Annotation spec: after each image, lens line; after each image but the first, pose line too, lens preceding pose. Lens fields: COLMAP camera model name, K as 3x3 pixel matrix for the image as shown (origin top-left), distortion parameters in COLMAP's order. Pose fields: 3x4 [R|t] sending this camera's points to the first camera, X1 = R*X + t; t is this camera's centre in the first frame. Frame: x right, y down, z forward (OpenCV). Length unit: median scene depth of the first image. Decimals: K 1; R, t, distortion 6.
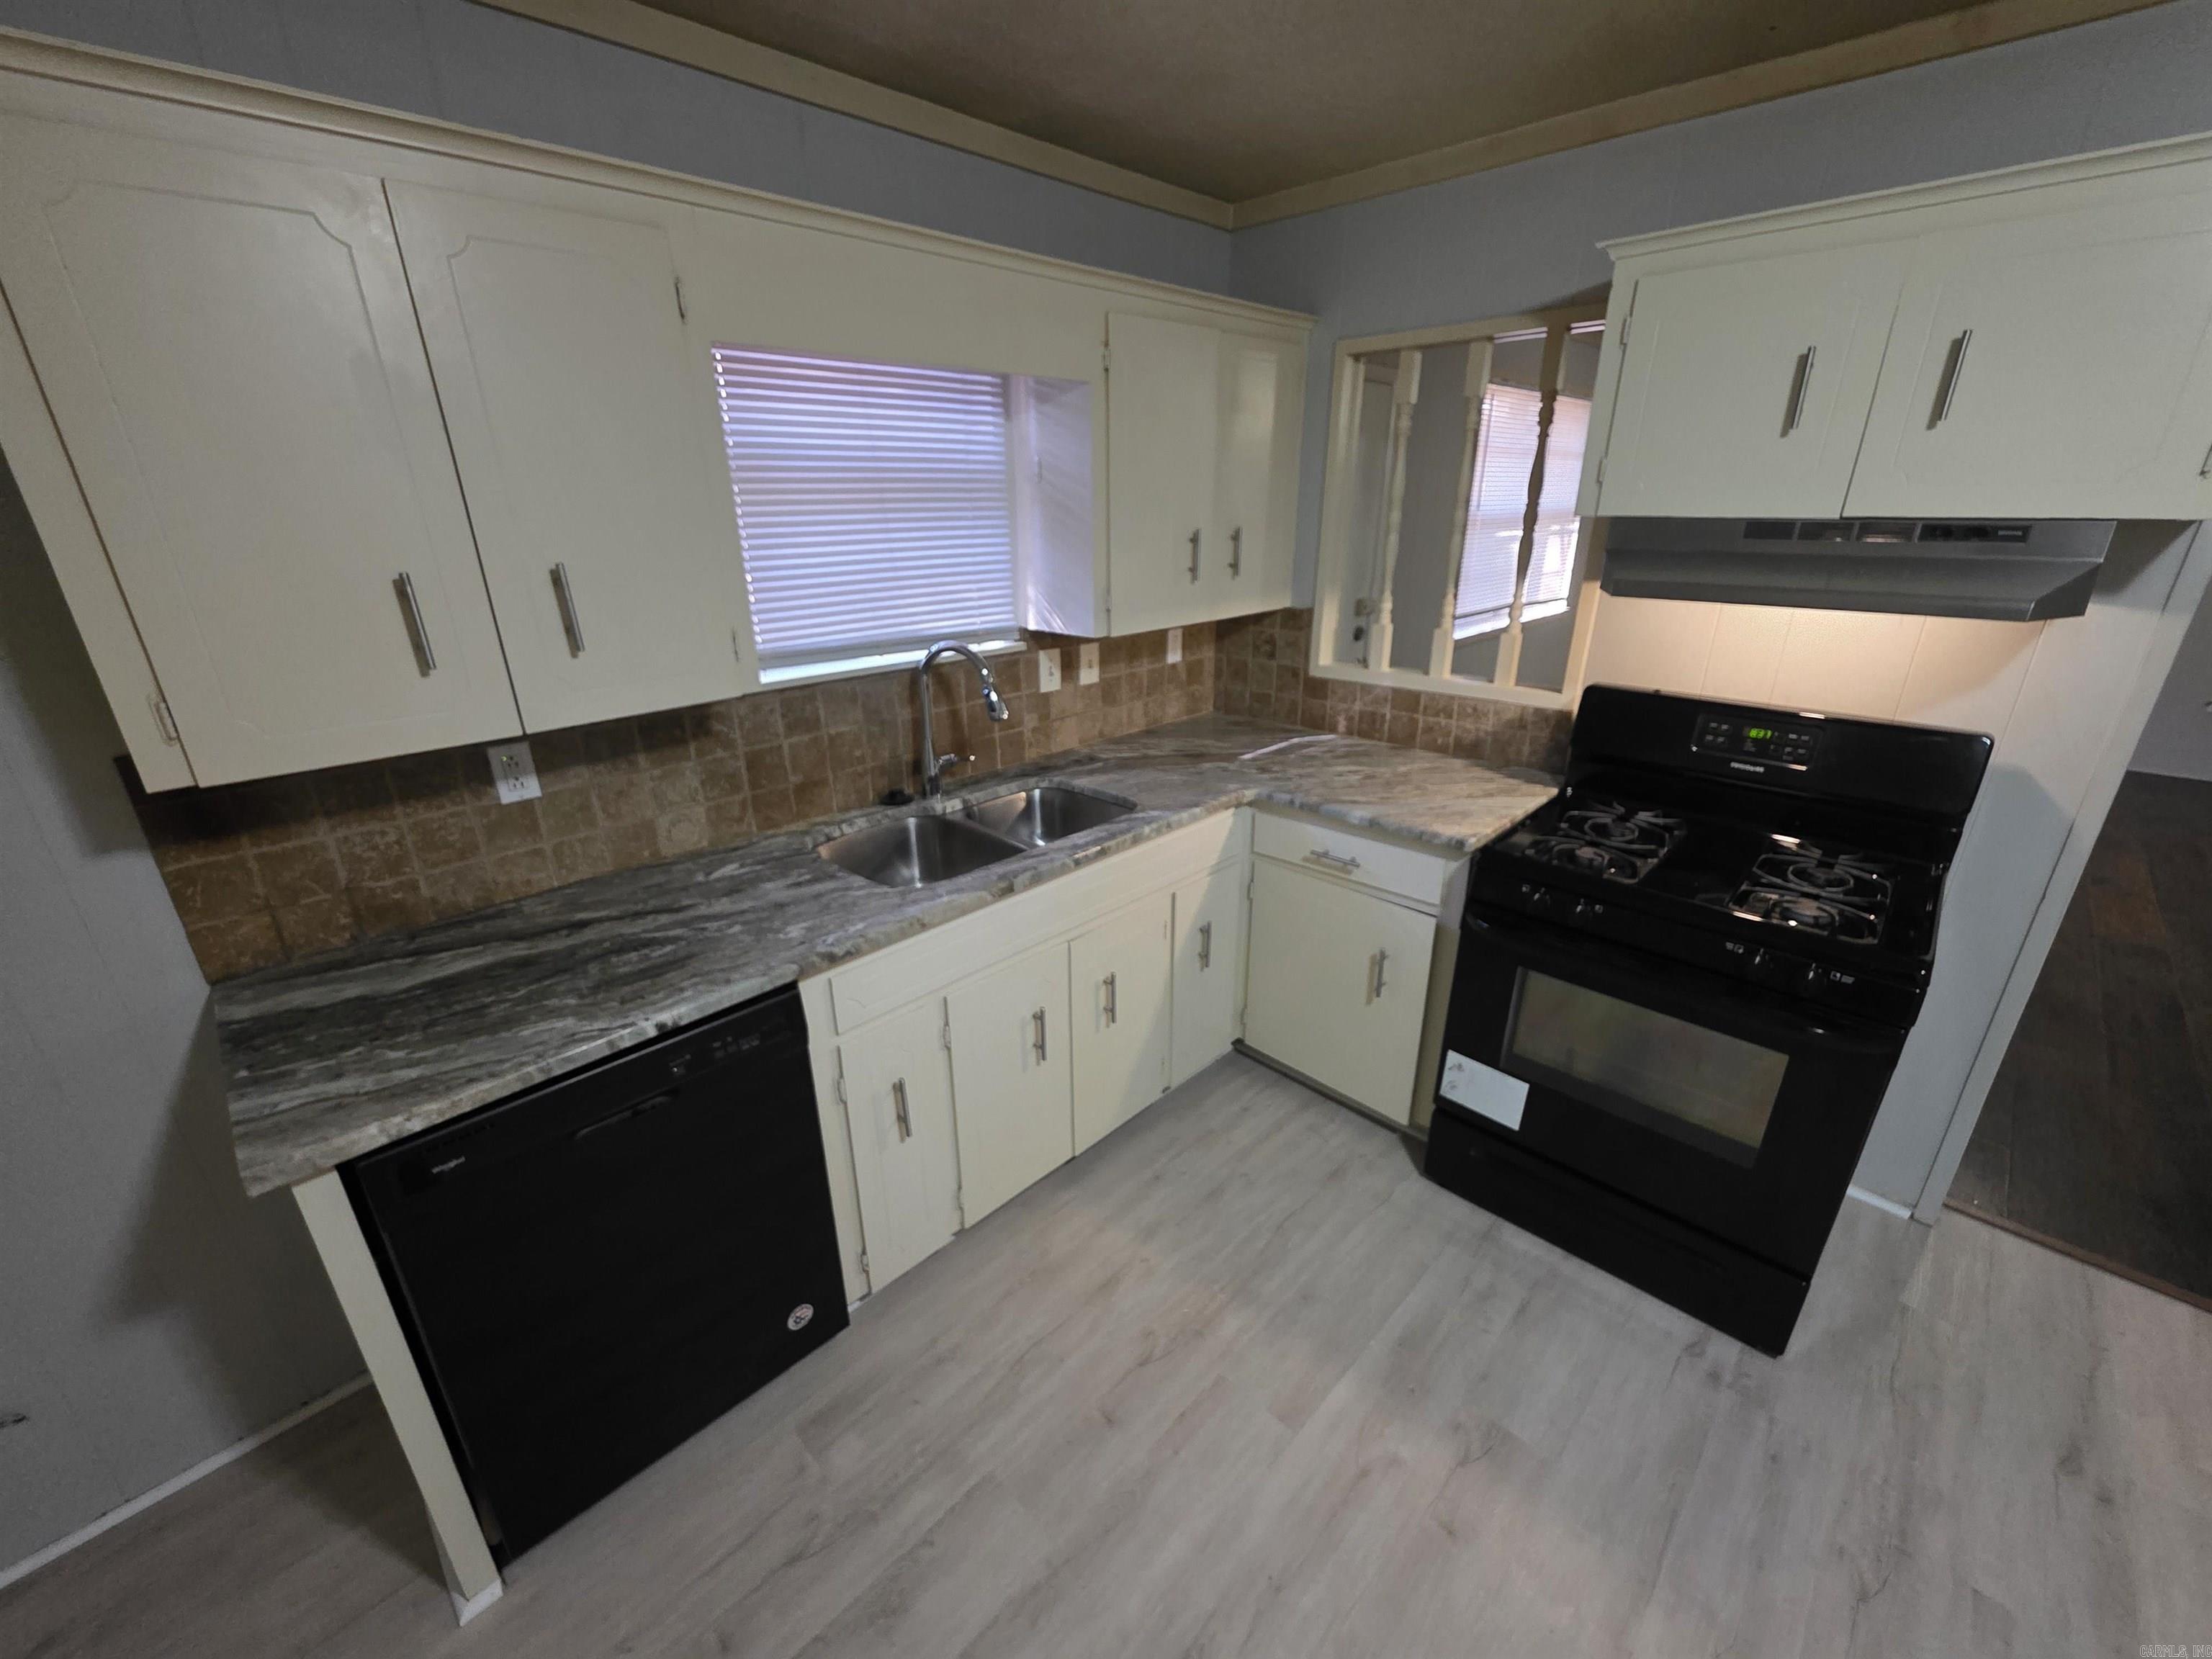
lens RADIAL K [[889.4, 0, 1106.2], [0, 889.4, 835.8], [0, 0, 1]] dist [0.000718, -0.000417]
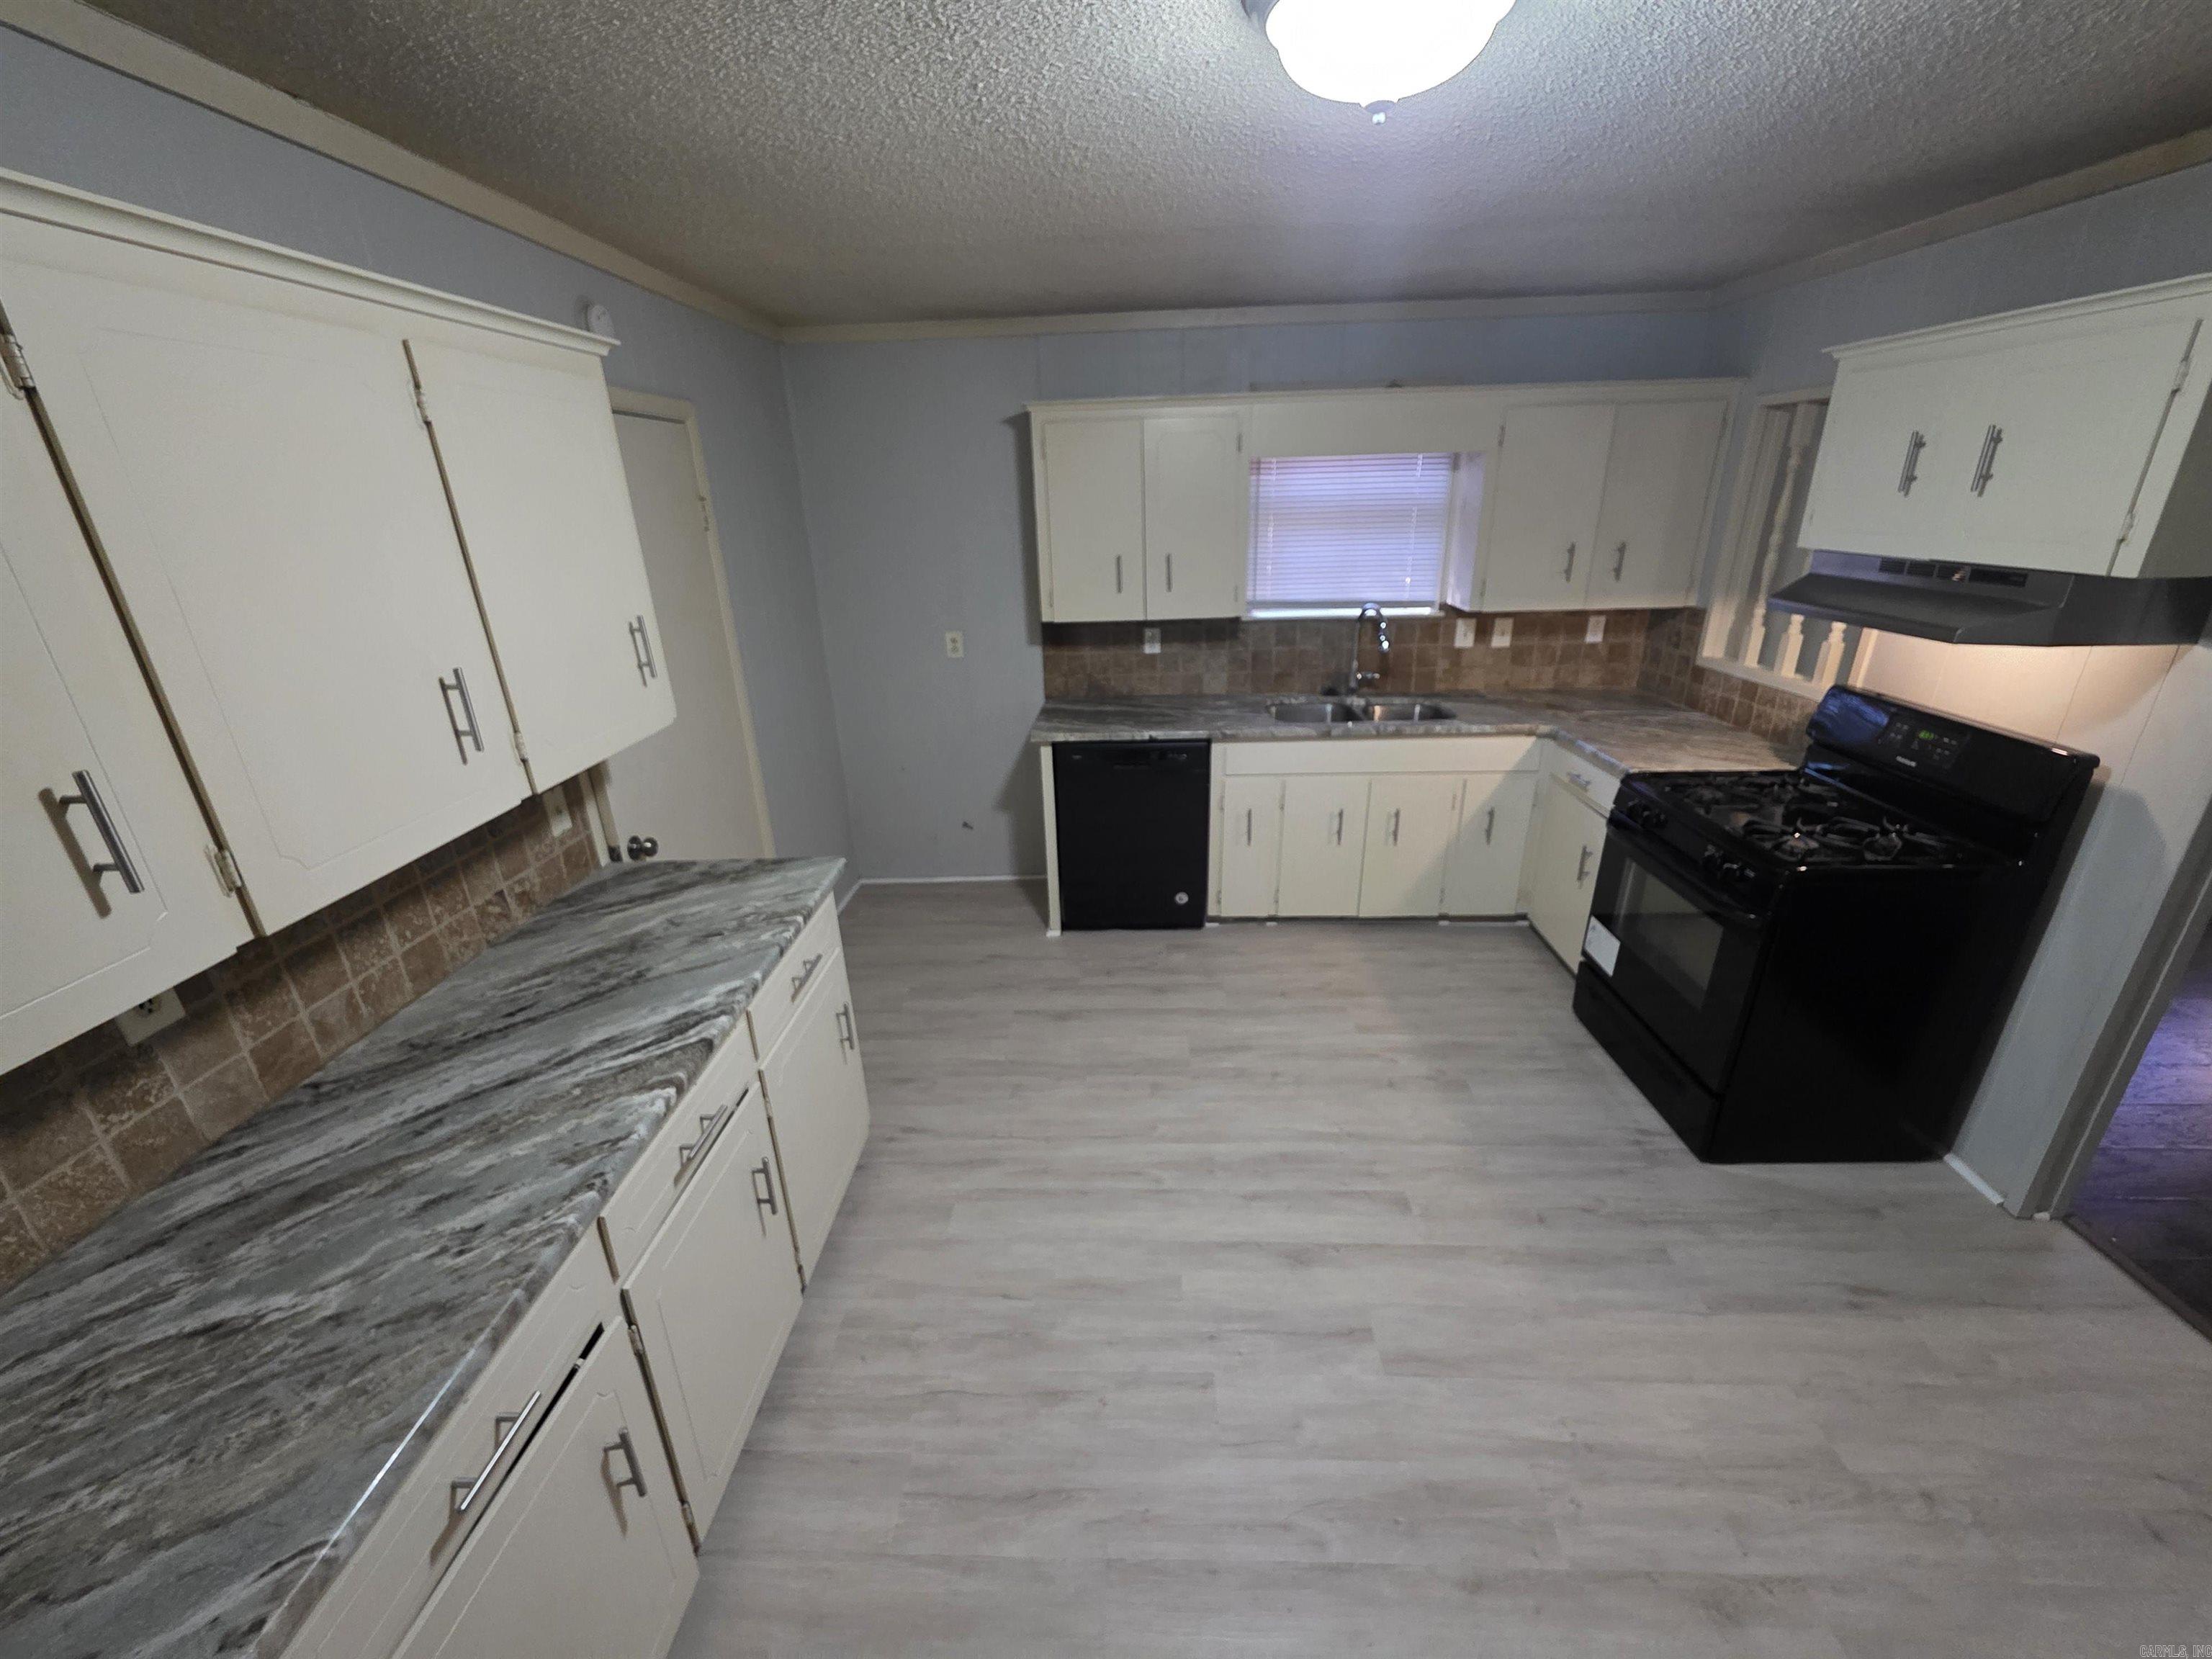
lens RADIAL K [[889.4, 0, 1106.6], [0, 889.4, 832.7], [0, 0, 1]] dist [0.000718, -0.000417]
pose [[0.679530, 0.259685, -0.686151, 0.747949], [-0.245092, 0.961880, 0.121312, 0.121022], [0.691497, 0.085735, 0.717273, -0.541835]]
